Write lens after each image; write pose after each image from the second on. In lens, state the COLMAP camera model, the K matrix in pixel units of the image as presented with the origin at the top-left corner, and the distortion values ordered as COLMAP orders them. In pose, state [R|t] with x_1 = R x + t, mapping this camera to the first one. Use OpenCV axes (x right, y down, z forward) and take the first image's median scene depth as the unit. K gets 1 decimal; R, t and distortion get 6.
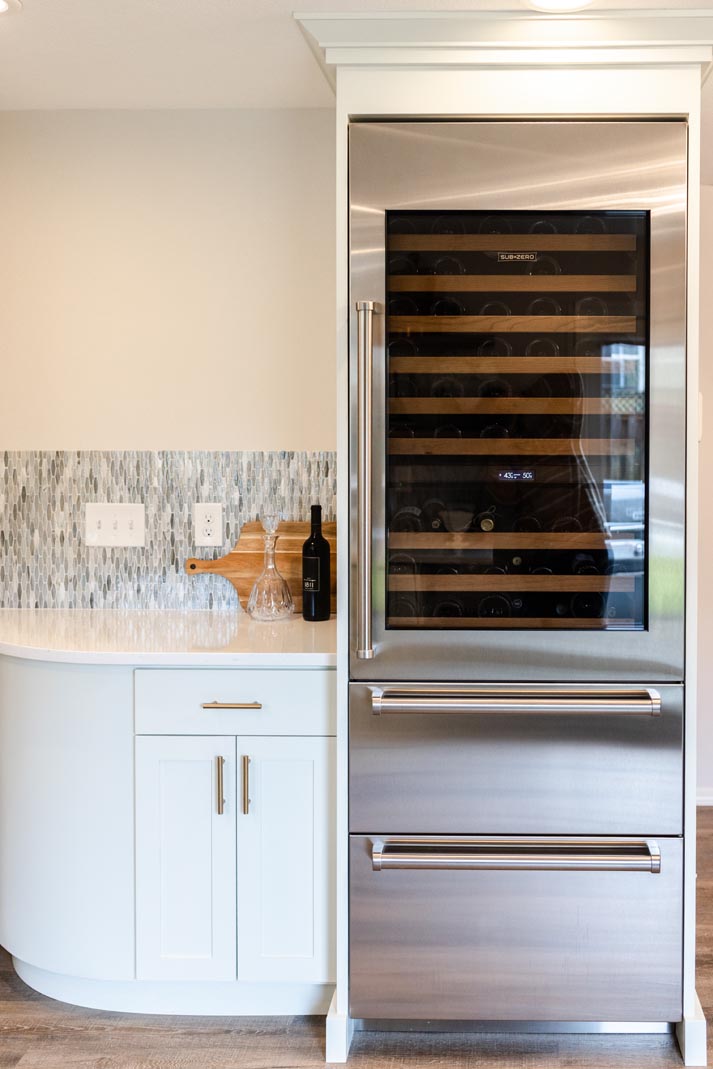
lens RADIAL K [[1085.6, 0, 357.8], [0, 1085.6, 443.5], [0, 0, 1]] dist [0.005468, -0.025361]
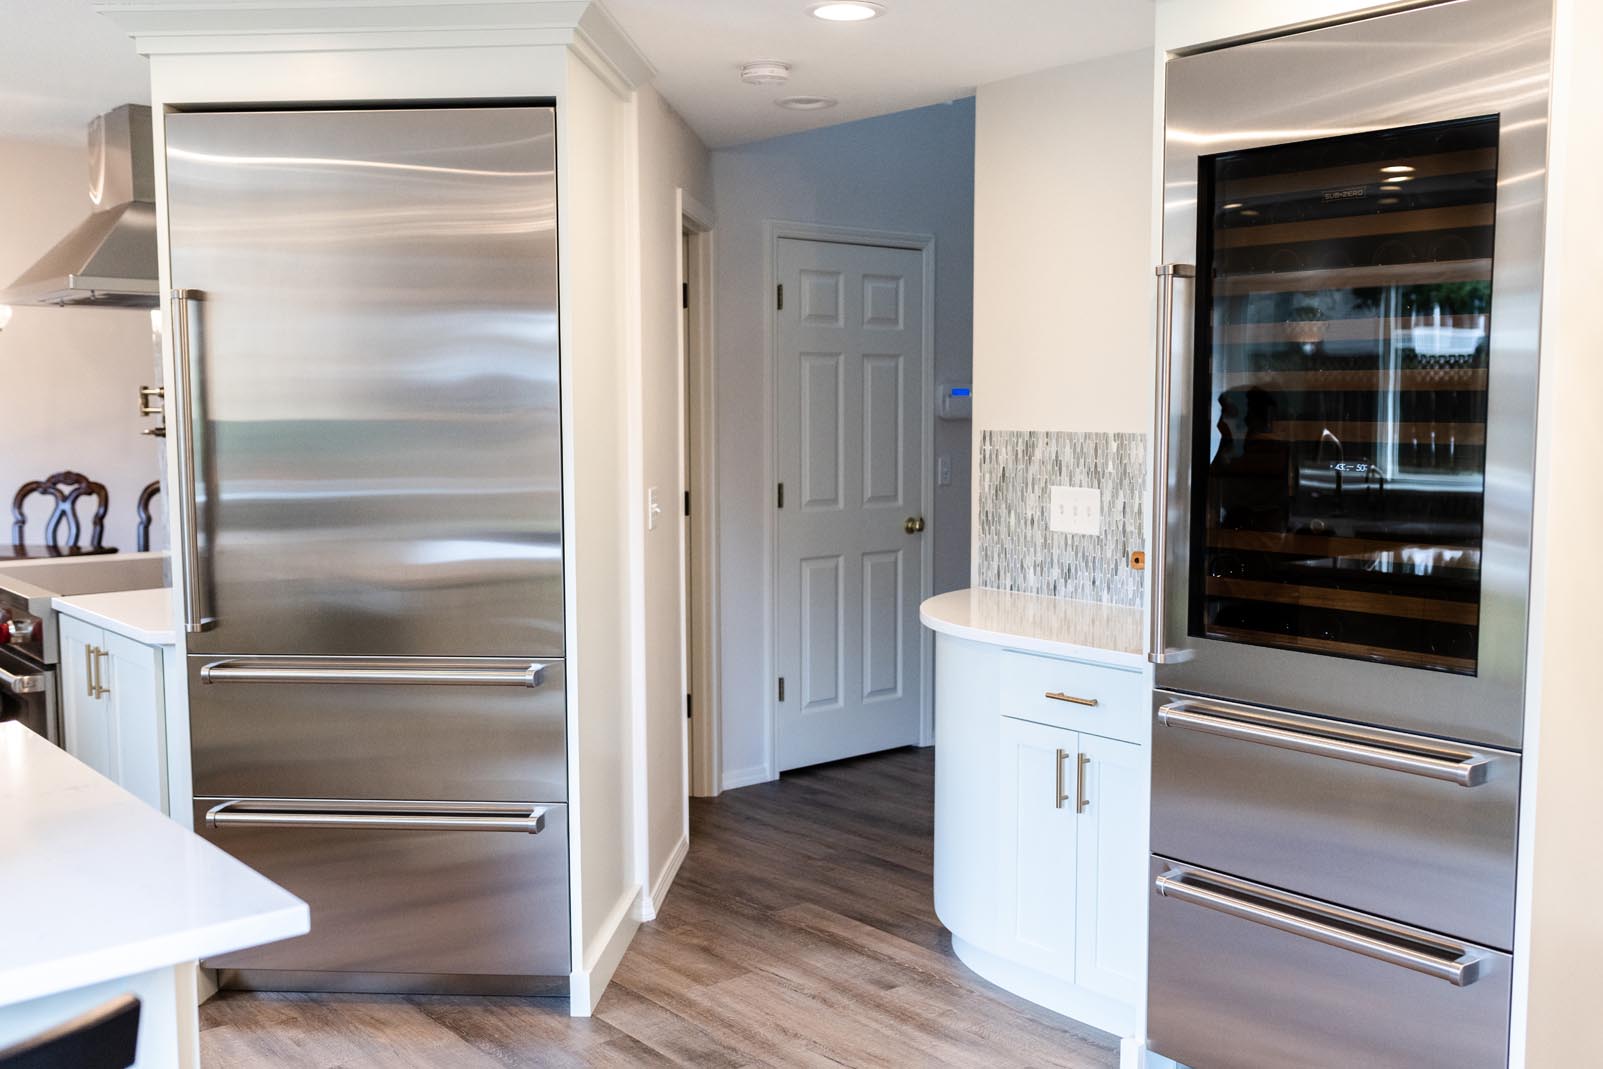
lens RADIAL K [[1513.1, 0, 801.5], [0, 1513.1, 534.5], [0, 0, 1]] dist [-0.001281, 0.003717]
pose [[0.650142, 0.065209, -0.757010, 0.618677], [-0.011798, 0.997057, 0.075754, -0.001036], [0.759721, -0.040320, 0.648997, -0.034255]]
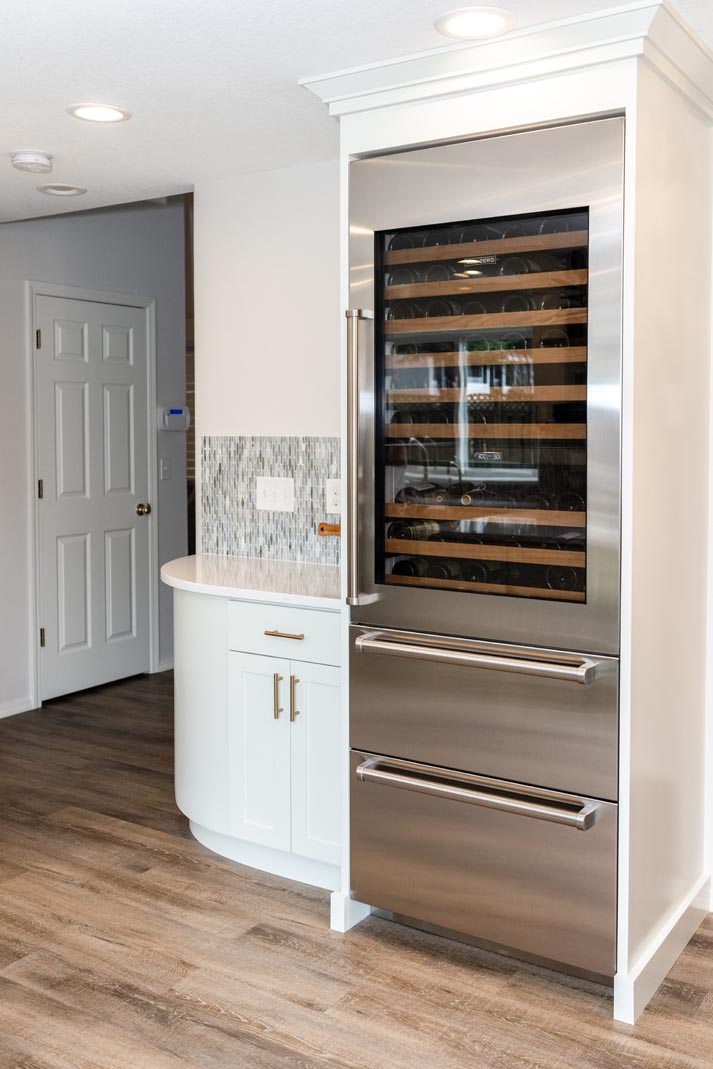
lens RADIAL K [[1009.1, 0, 356.7], [0, 1009.1, 465.1], [0, 0, 1]] dist [-0.001281, 0.003717]
pose [[0.850044, 0.018137, -0.526399, 0.486187], [-0.007976, 0.999736, 0.021564, 0.014220], [0.526651, -0.014132, 0.849964, 0.037569]]
